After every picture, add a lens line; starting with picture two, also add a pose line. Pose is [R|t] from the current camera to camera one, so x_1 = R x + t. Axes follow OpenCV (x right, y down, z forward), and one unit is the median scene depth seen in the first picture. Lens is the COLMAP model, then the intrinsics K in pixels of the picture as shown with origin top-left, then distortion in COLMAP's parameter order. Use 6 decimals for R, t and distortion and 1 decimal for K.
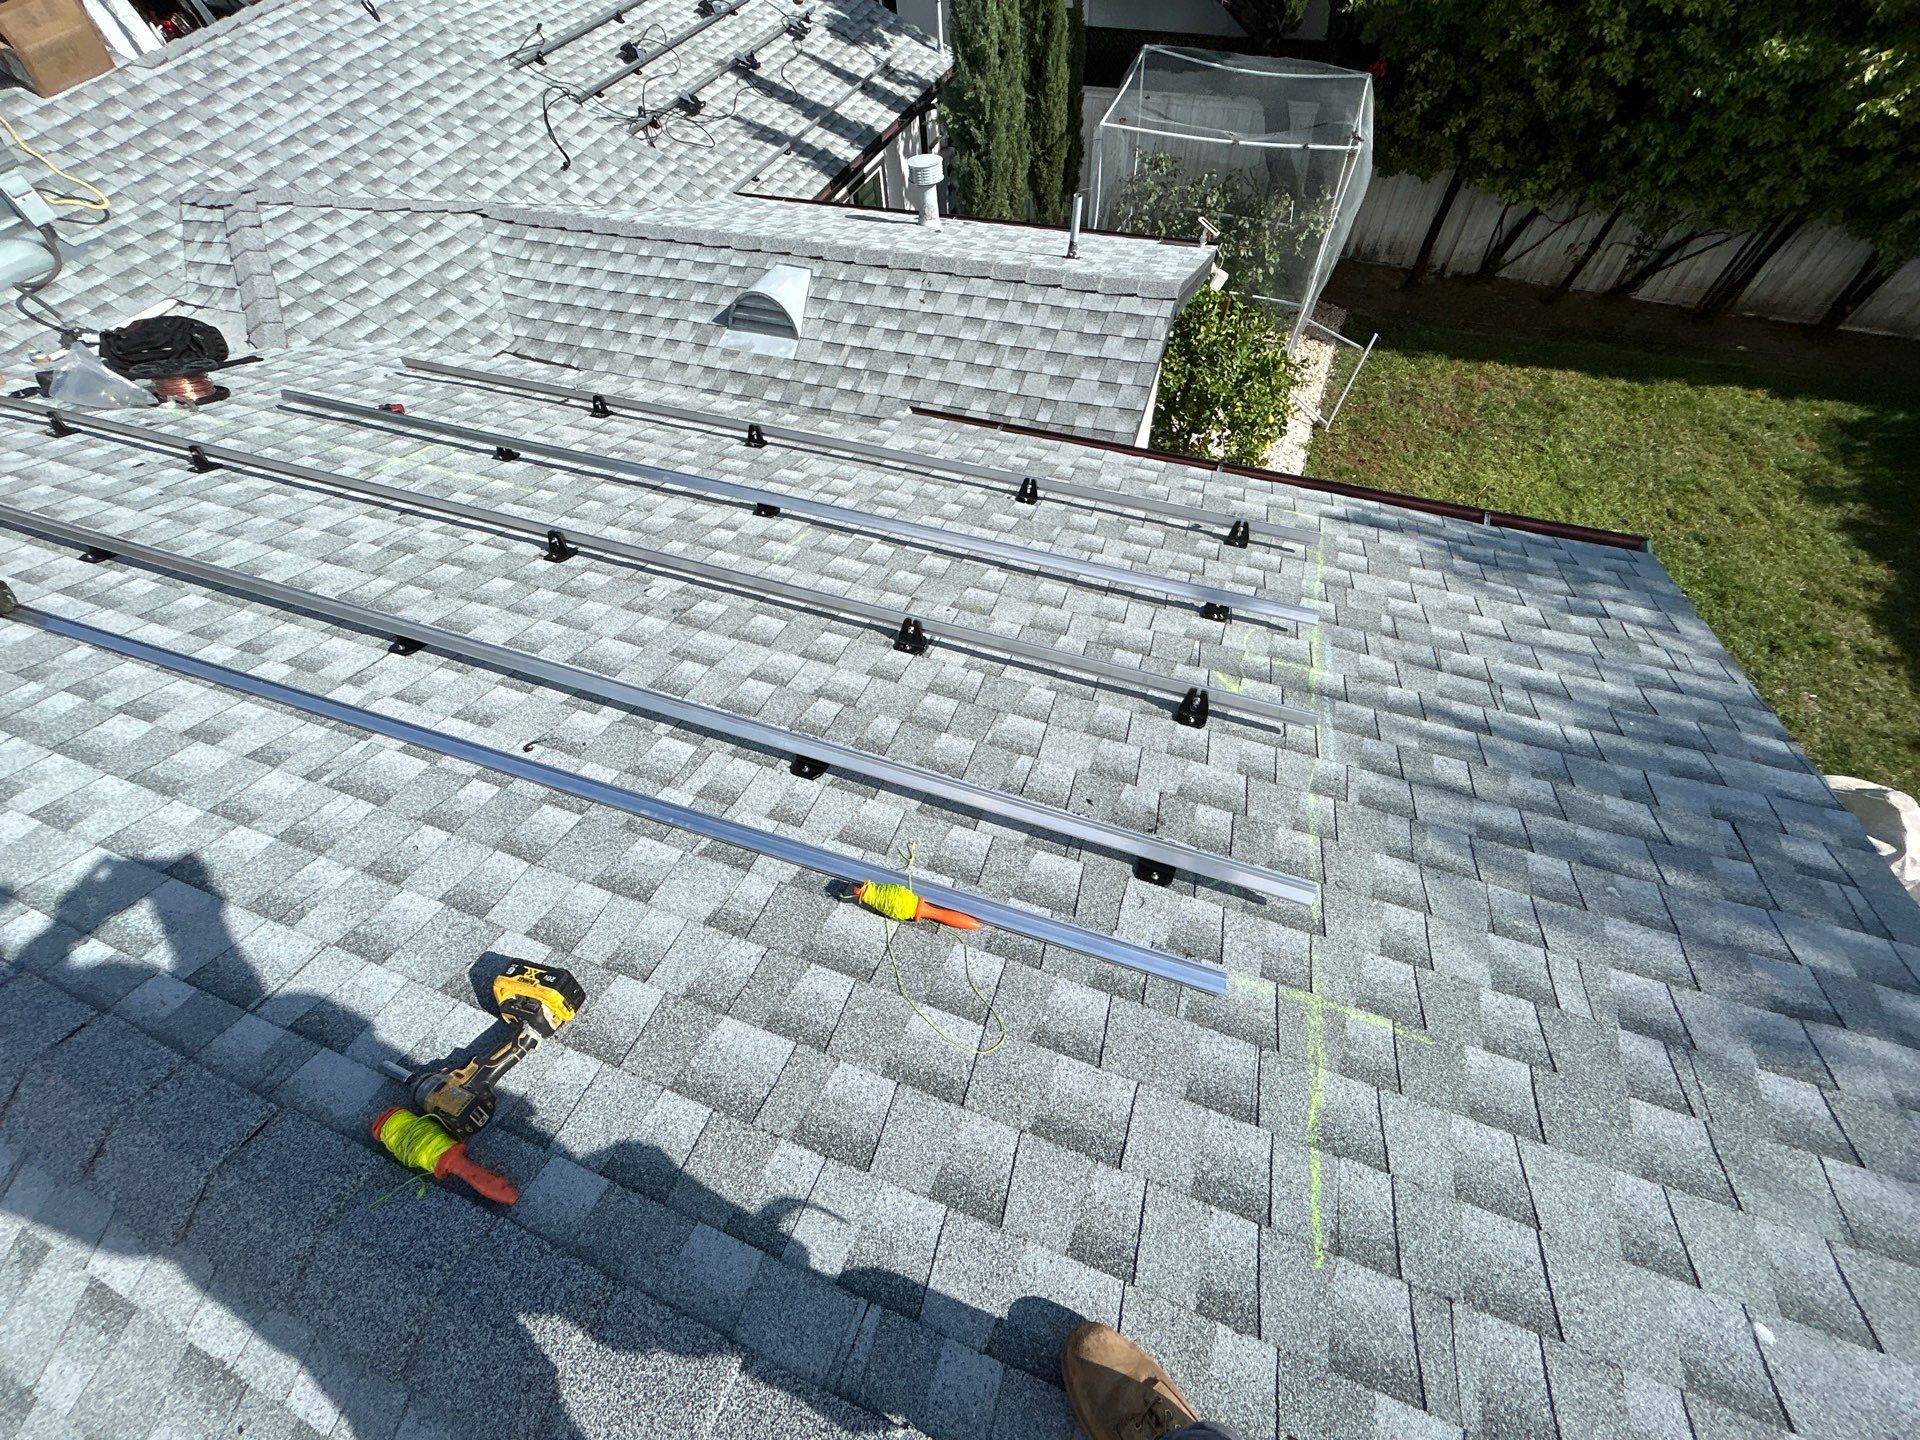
lens RADIAL K [[770.0, 0, 962.4], [0, 770.0, 723.3], [0, 0, 1]] dist [-0.001577, 0.000506]
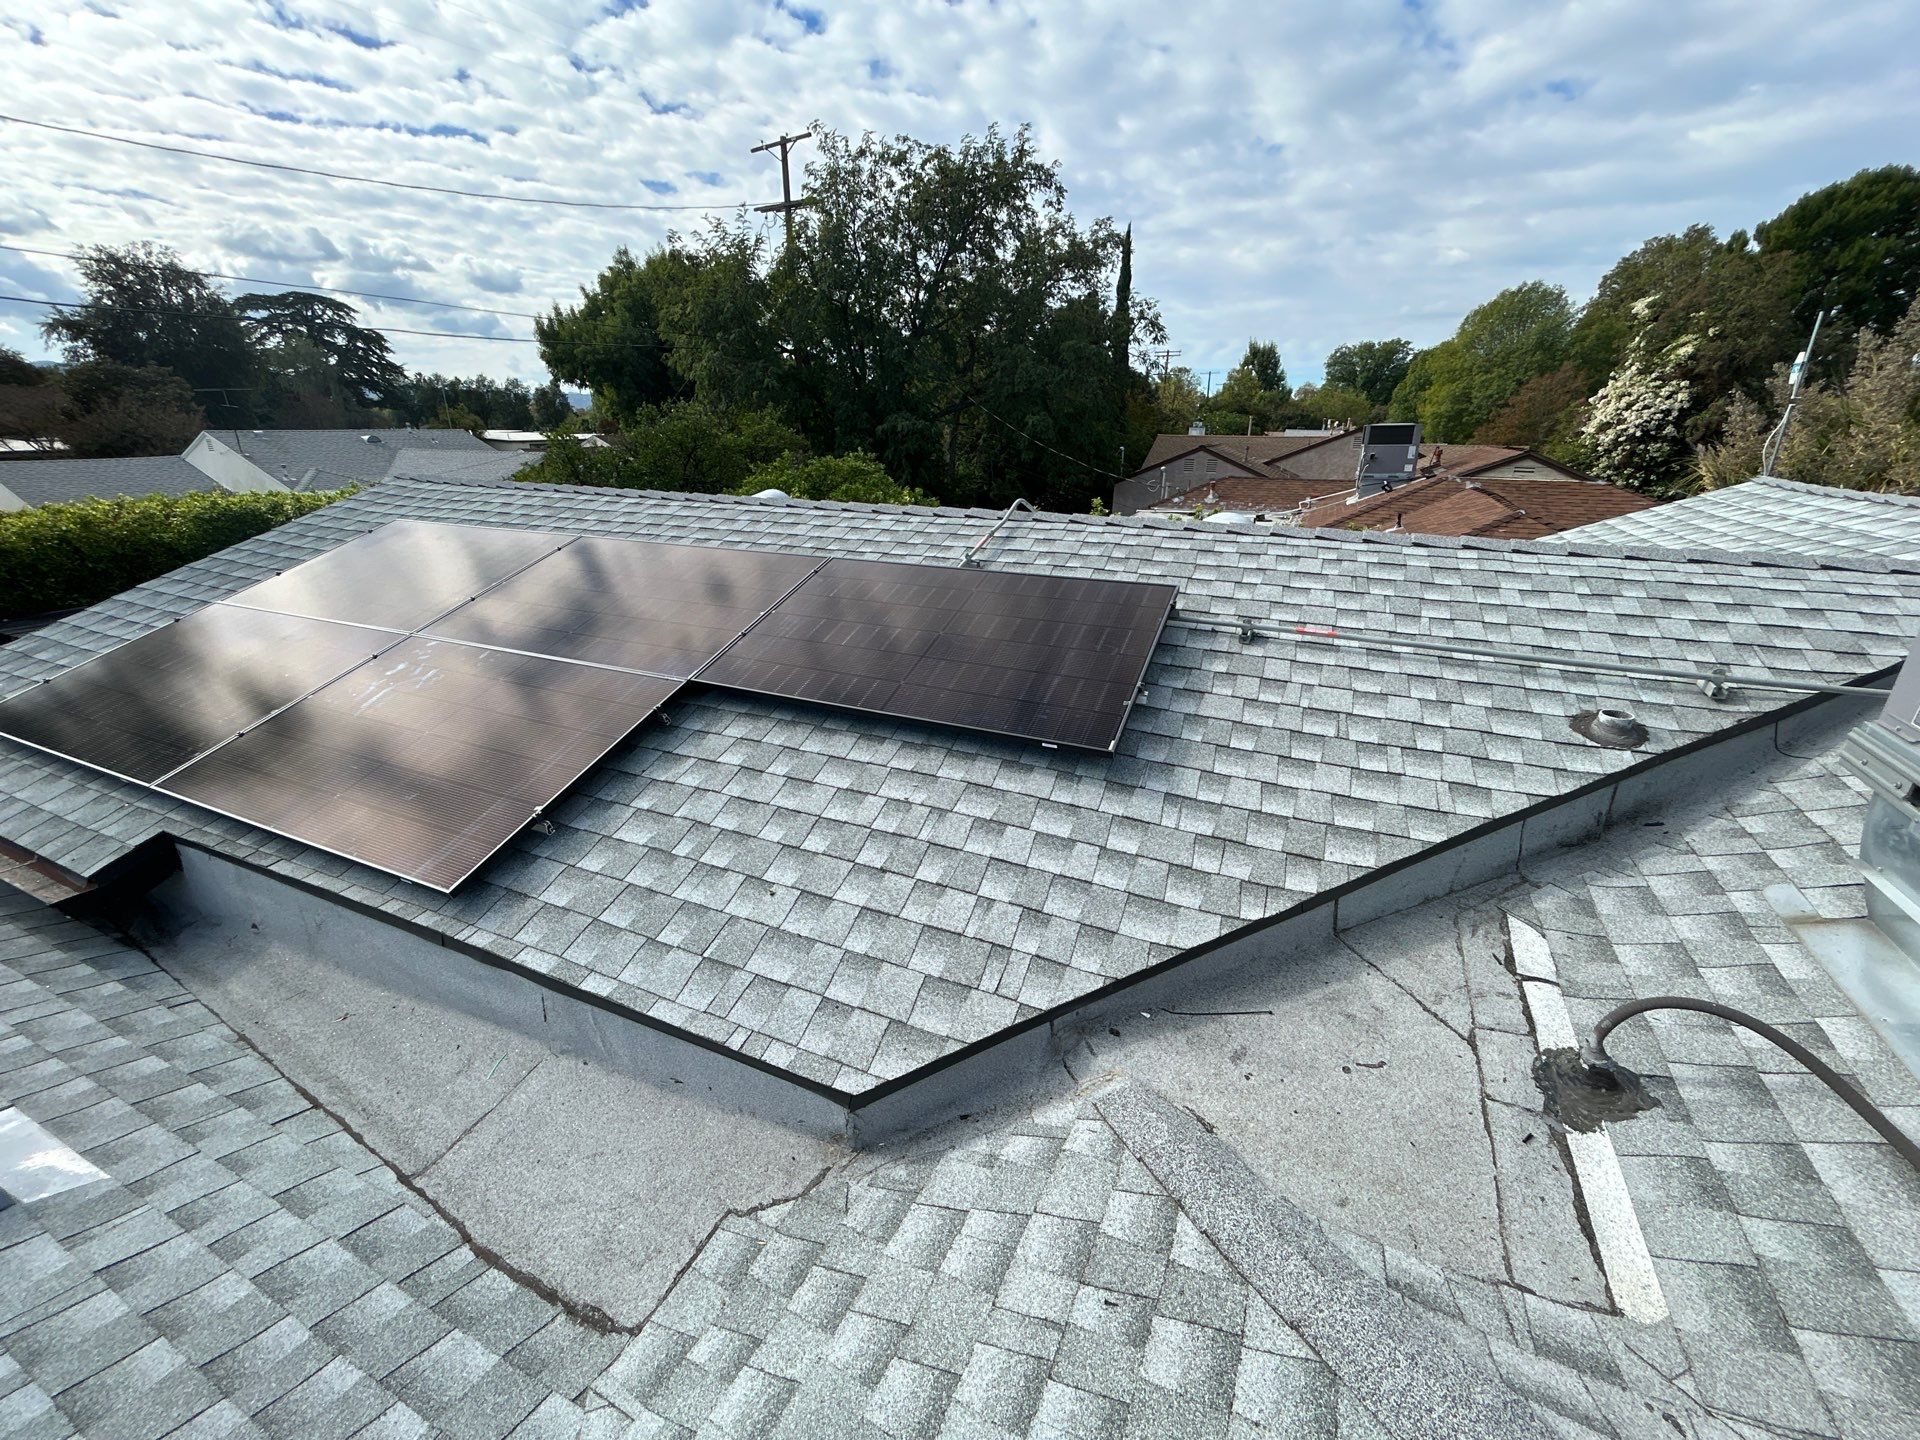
lens RADIAL K [[770.0, 0, 957.5], [0, 770.0, 713.9], [0, 0, 1]] dist [-0.001577, 0.000506]
pose [[-0.996592, 0.022689, 0.079307, -0.856778], [0.082390, 0.226889, 0.970429, -0.962083], [0.004024, 0.973656, -0.227985, 0.911694]]
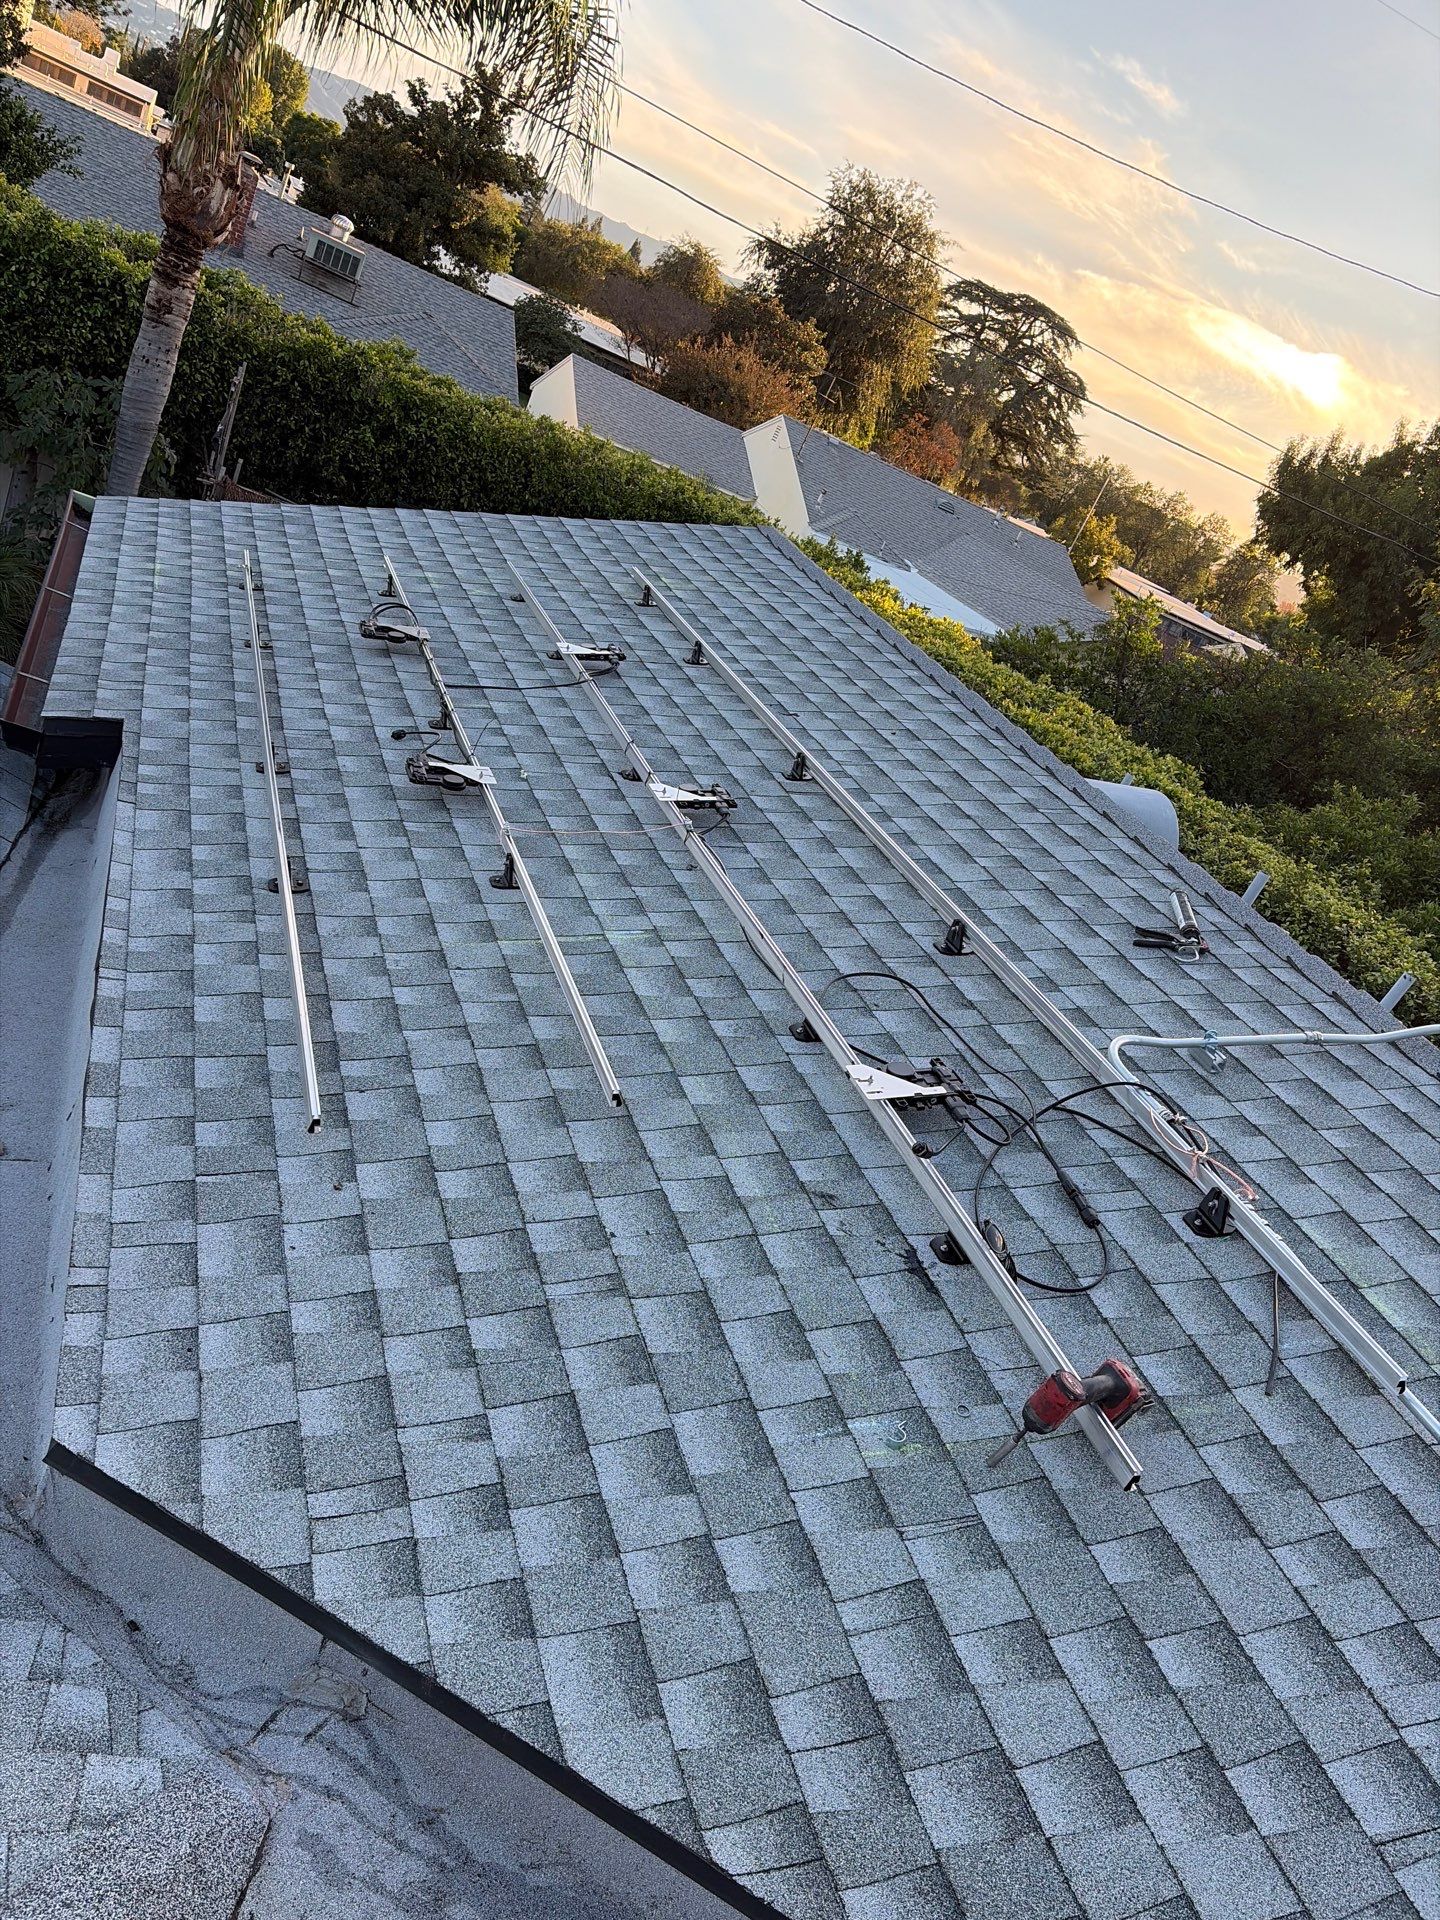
lens RADIAL K [[1442.2, 0, 703.7], [0, 1442.2, 970.4], [0, 0, 1]] dist [0.026052, -0.020837]
pose [[-0.587914, -0.496044, 0.638981, -1.143047], [0.387716, 0.520475, 0.760777, -0.892093], [-0.709953, 0.695015, -0.113670, 0.799442]]
